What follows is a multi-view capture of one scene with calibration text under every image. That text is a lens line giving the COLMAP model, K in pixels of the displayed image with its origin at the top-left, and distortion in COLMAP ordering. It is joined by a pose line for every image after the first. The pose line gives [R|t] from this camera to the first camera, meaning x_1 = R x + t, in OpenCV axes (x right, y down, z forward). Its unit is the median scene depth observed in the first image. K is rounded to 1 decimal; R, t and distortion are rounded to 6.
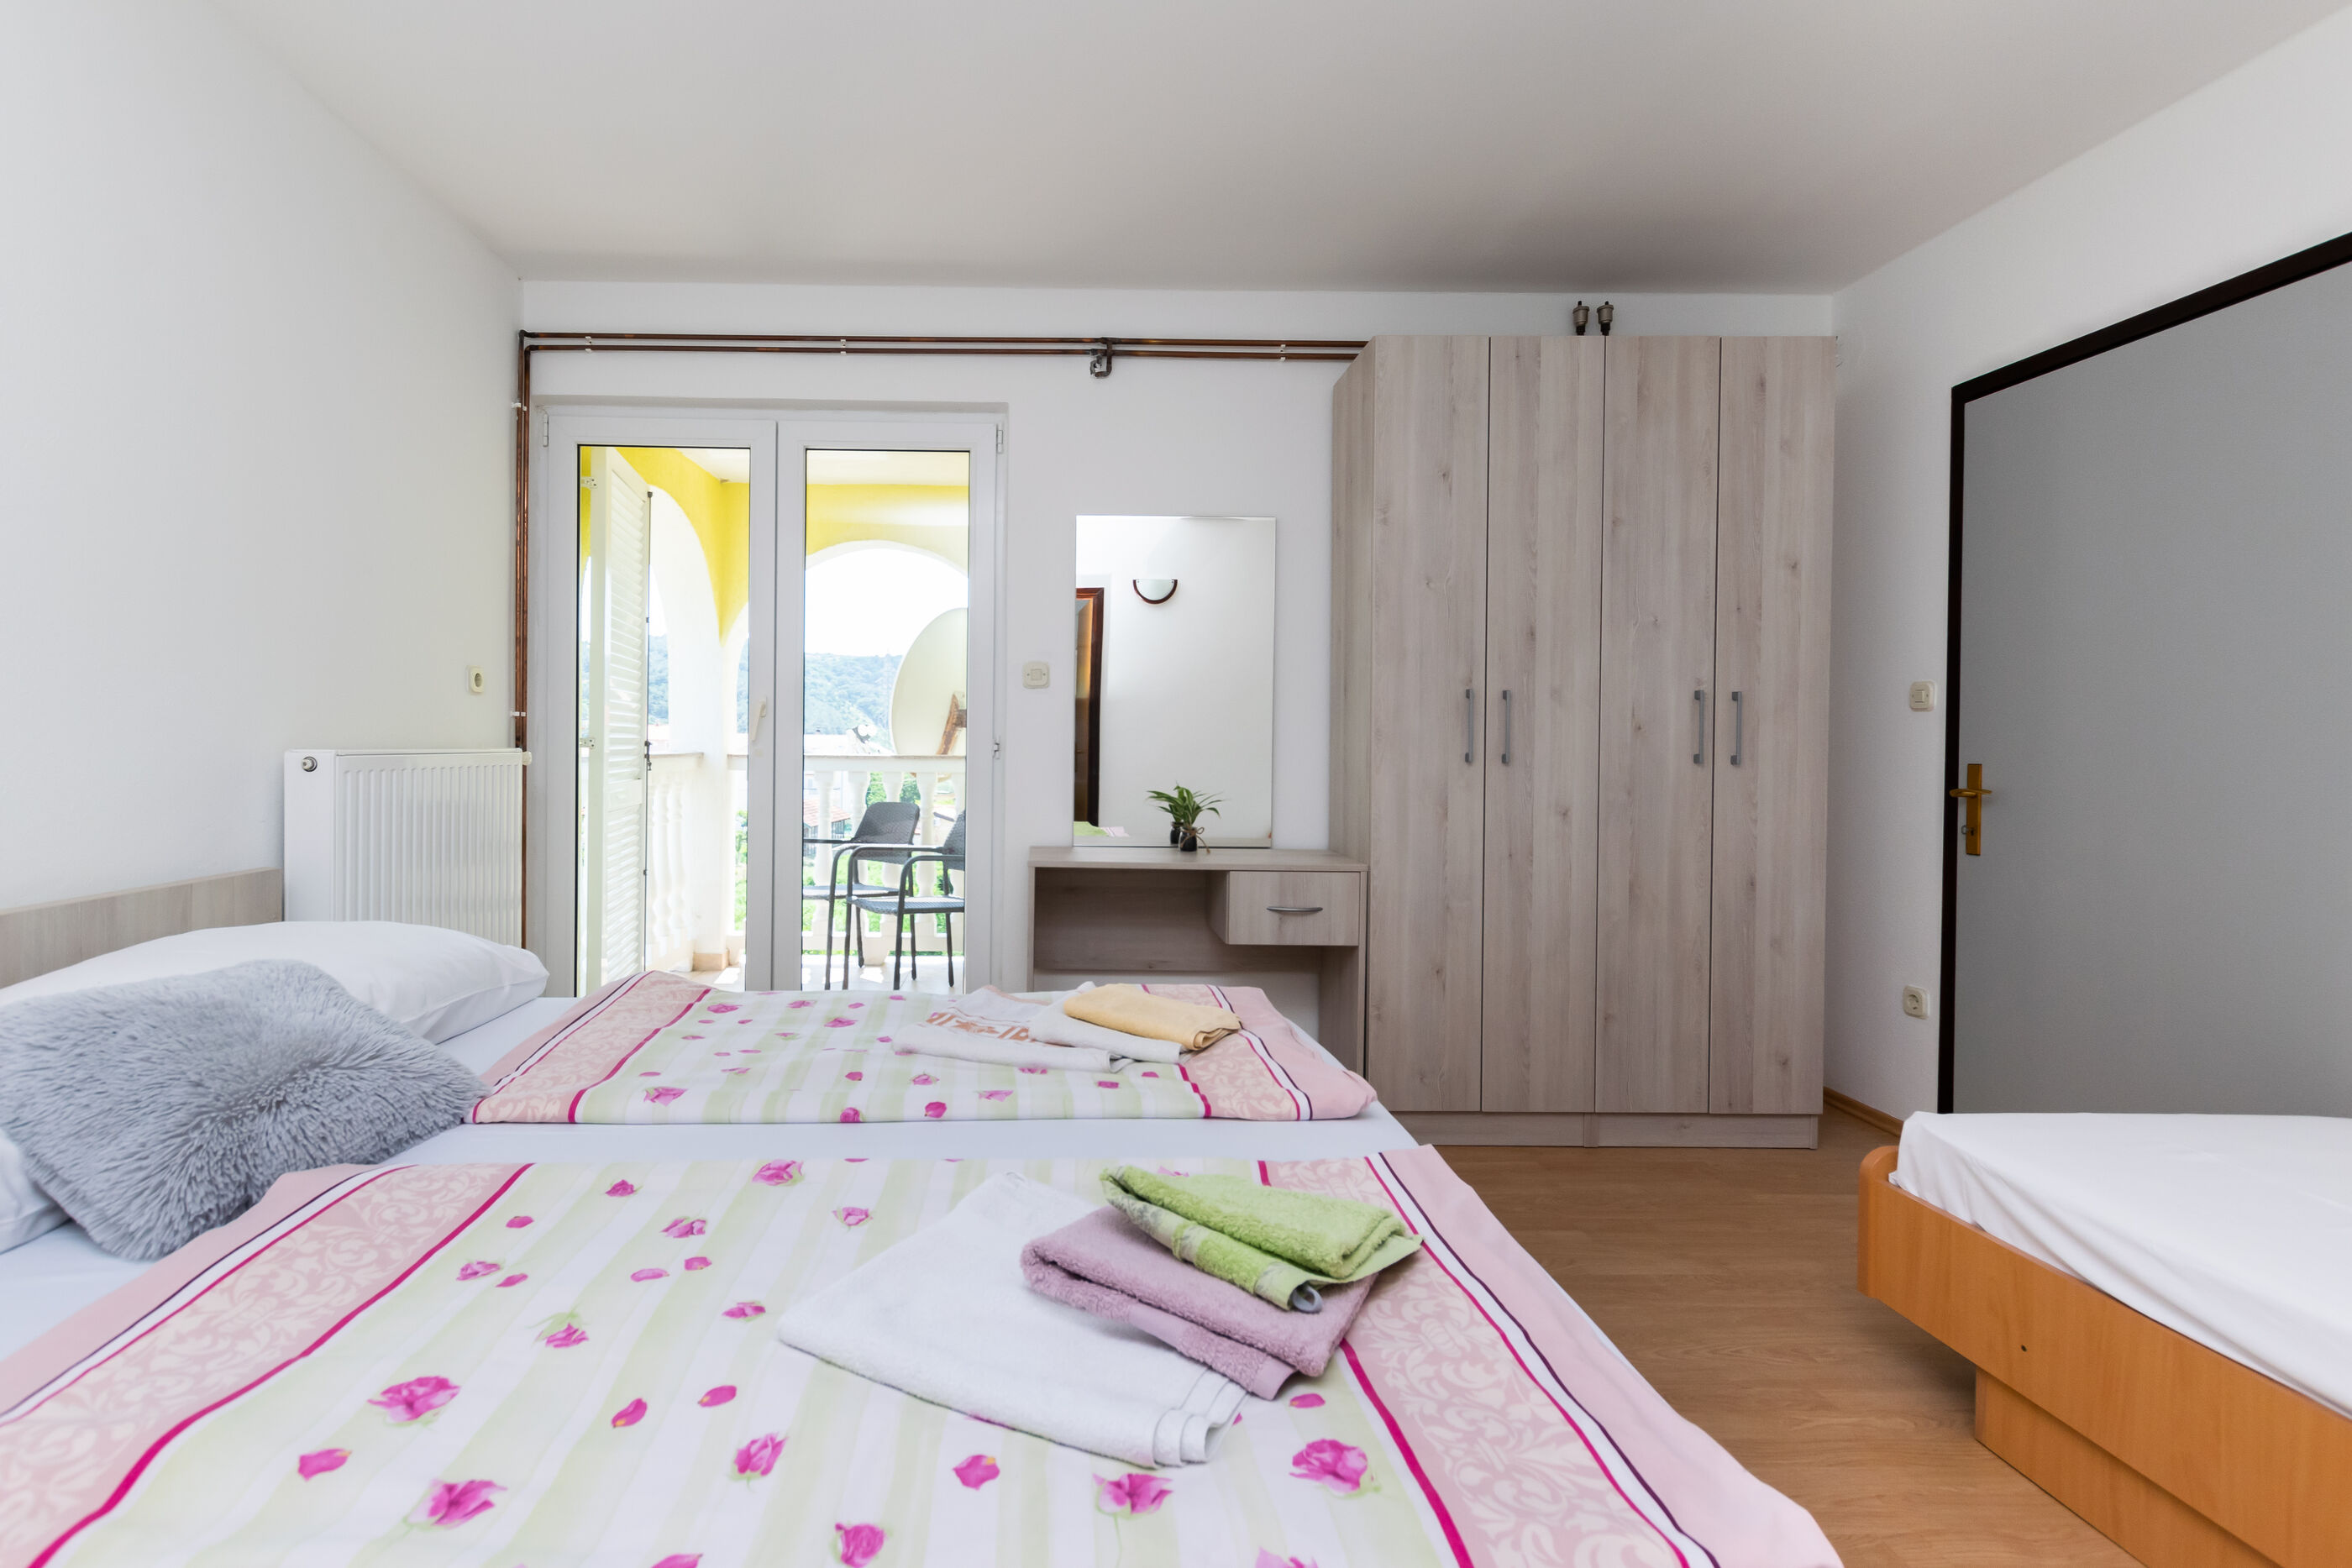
lens RADIAL K [[1038.6, 0, 1176.0], [0, 1038.6, 784.0], [0, 0, 1]] dist [0.002743, -0.000076]
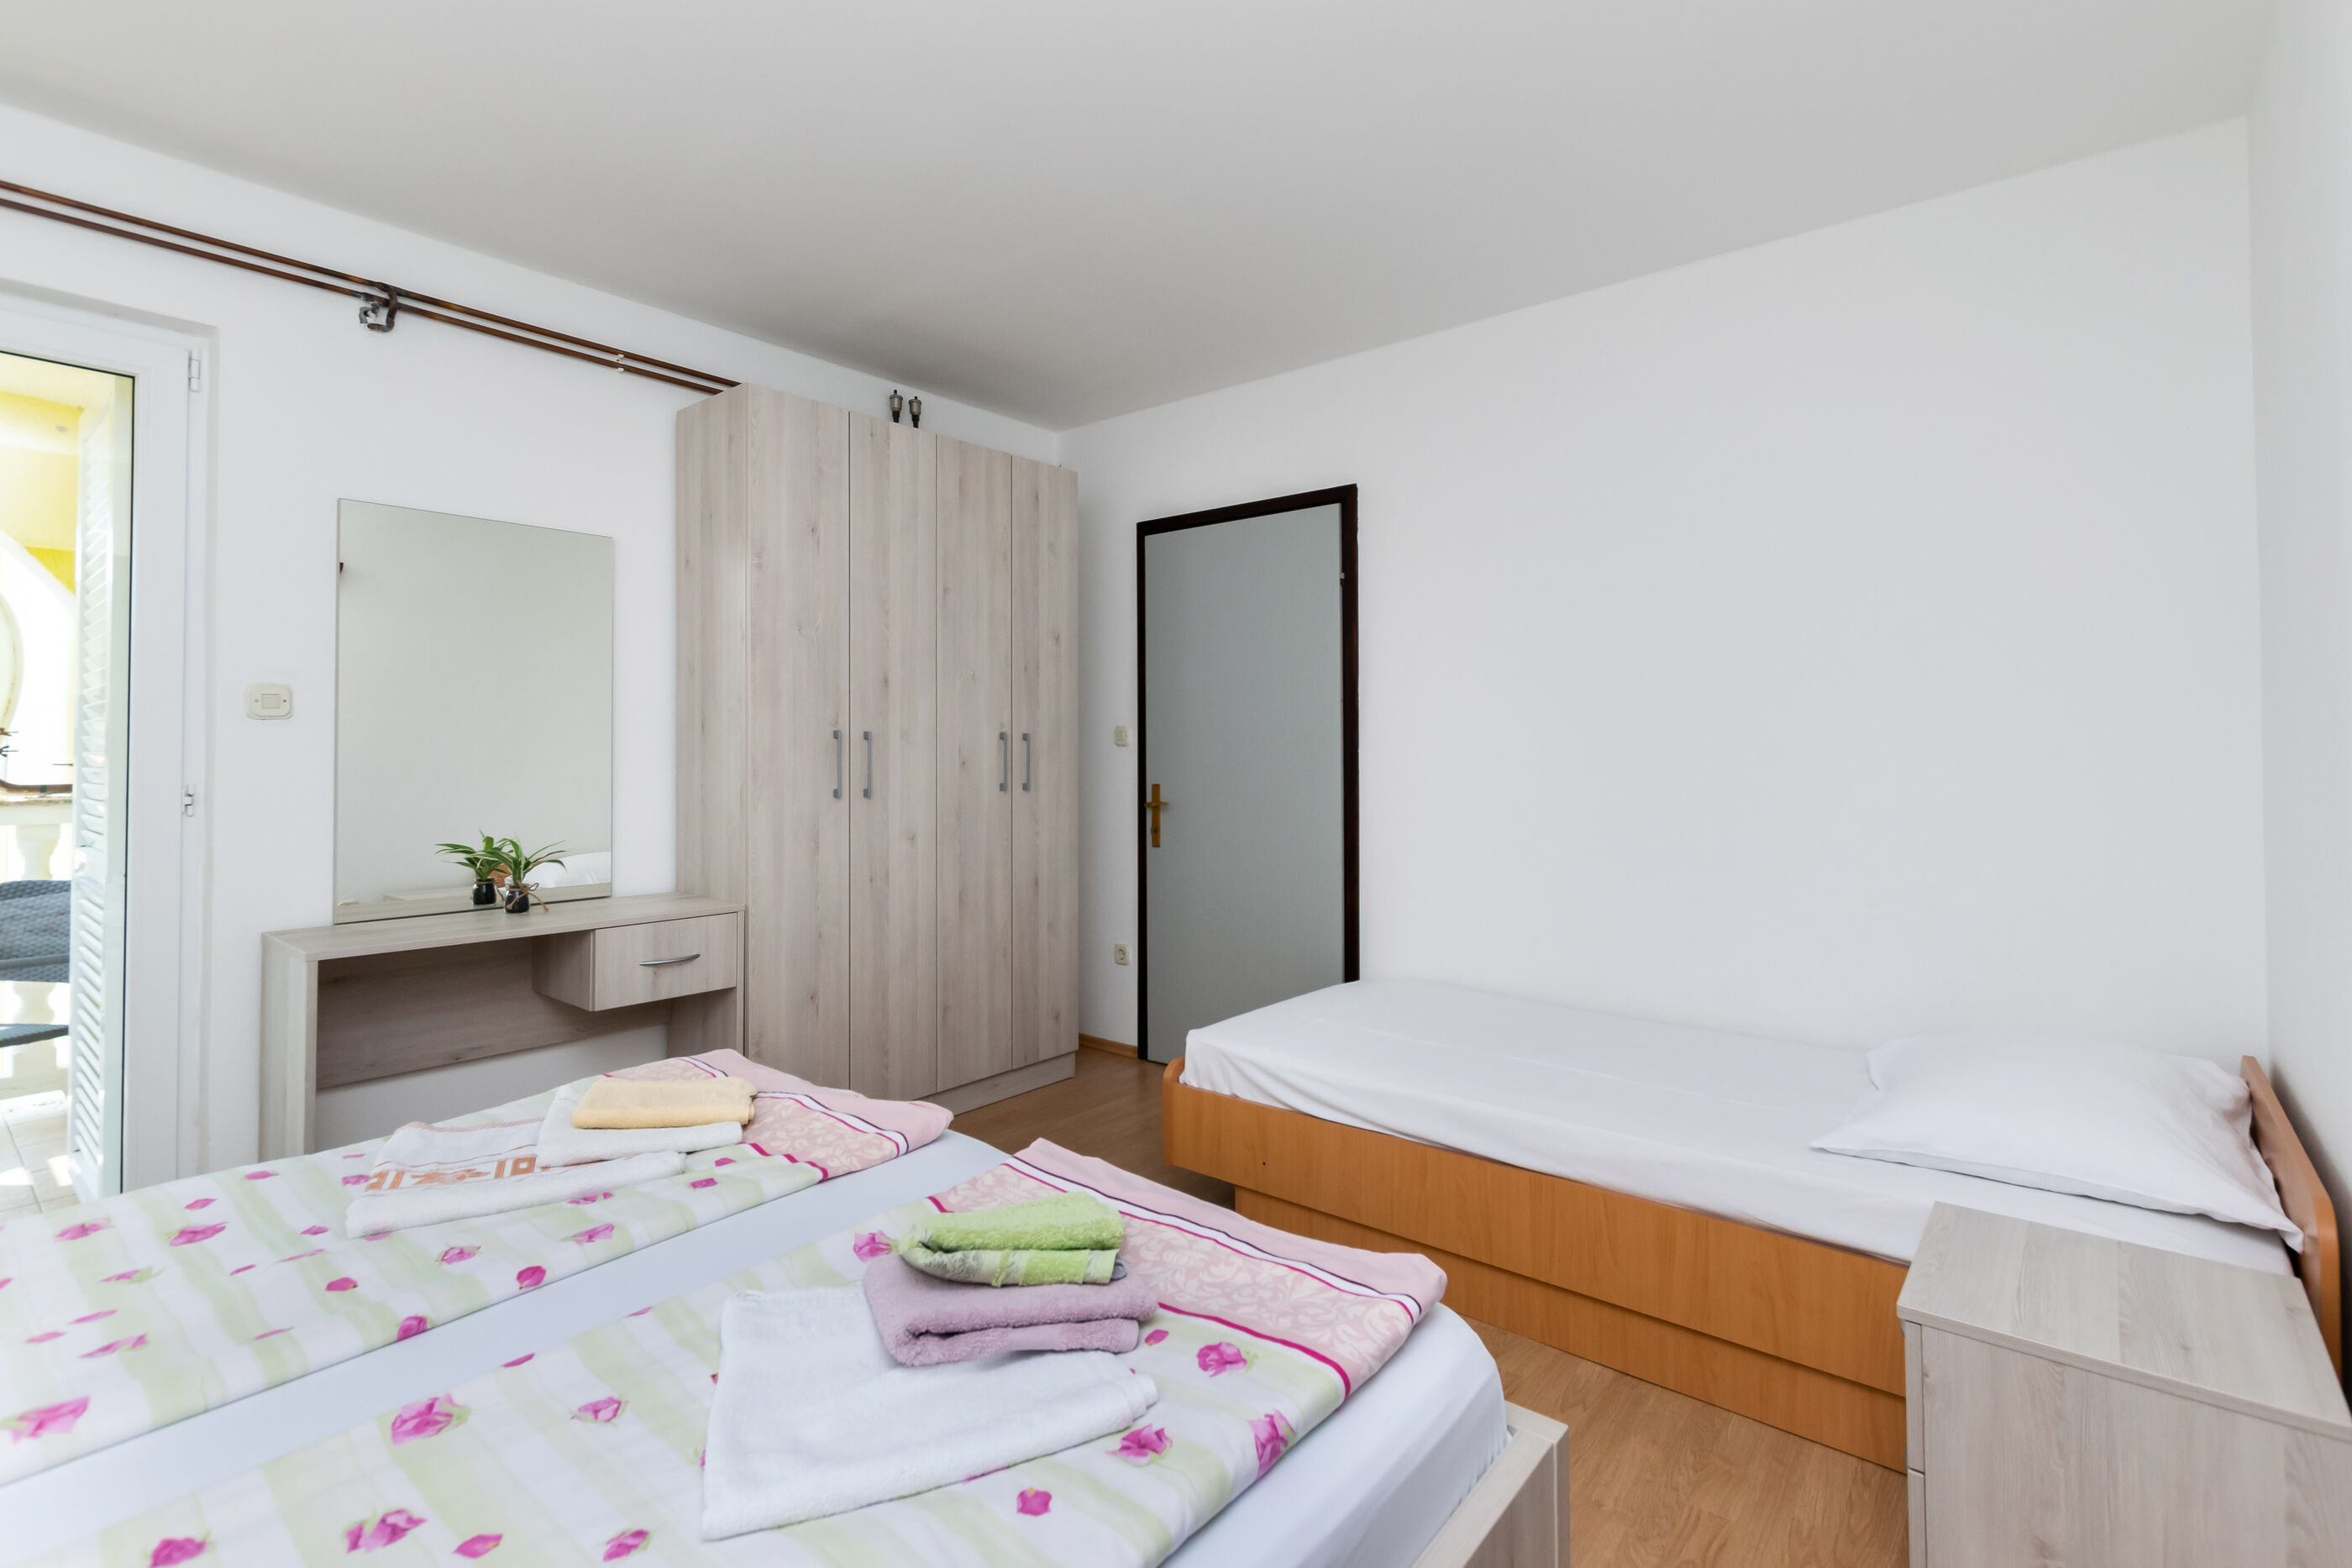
lens RADIAL K [[1022.0, 0, 1178.1], [0, 1022.0, 755.8], [0, 0, 1]] dist [0.000897, -0.000799]
pose [[0.659159, -0.012710, 0.751896, -0.283689], [0.026002, 0.999644, -0.005897, -0.049184], [-0.751554, 0.023438, 0.659255, 0.032371]]
